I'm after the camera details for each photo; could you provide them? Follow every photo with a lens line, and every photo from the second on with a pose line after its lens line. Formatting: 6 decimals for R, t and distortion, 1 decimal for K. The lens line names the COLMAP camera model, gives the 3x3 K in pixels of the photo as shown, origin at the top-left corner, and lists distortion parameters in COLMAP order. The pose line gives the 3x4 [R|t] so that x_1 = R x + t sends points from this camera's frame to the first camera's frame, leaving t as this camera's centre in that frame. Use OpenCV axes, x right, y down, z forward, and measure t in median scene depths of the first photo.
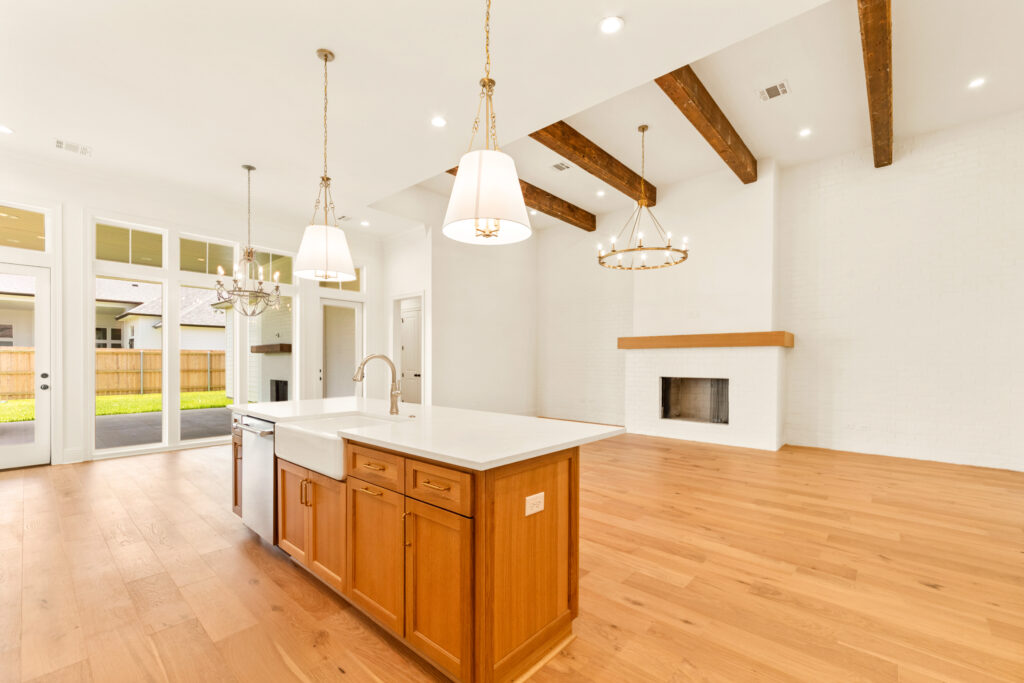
lens RADIAL K [[431.3, 0, 515.5], [0, 431.3, 365.4], [0, 0, 1]] dist [-0.001691, -0.000156]
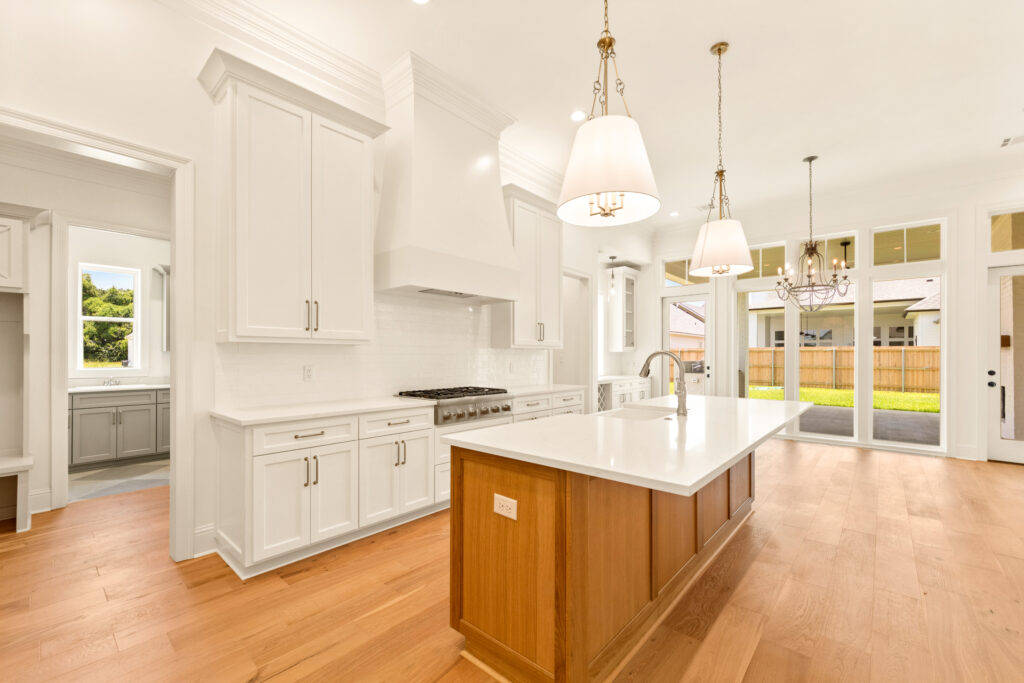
lens RADIAL K [[422.0, 0, 514.2], [0, 422.0, 353.8], [0, 0, 1]] dist [0.000747, 0.000493]
pose [[0.002102, -0.007786, -0.999967, 0.294637], [-0.013322, 0.999881, -0.007813, -0.003110], [0.999909, 0.013338, 0.001998, 0.303137]]
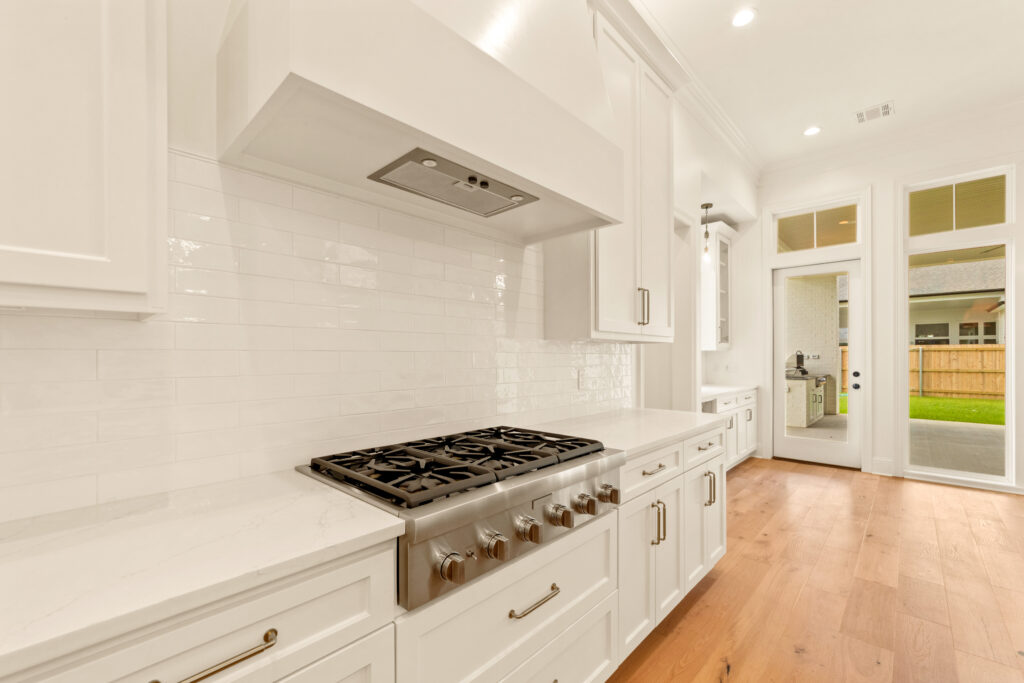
lens RADIAL K [[428.8, 0, 512.5], [0, 428.8, 354.8], [0, 0, 1]] dist [-0.000138, 0.000032]
pose [[-0.028252, -0.009099, -0.999559, -0.119255], [-0.010333, 0.999908, -0.008811, -0.002081], [0.999547, 0.010080, -0.028343, 0.243663]]
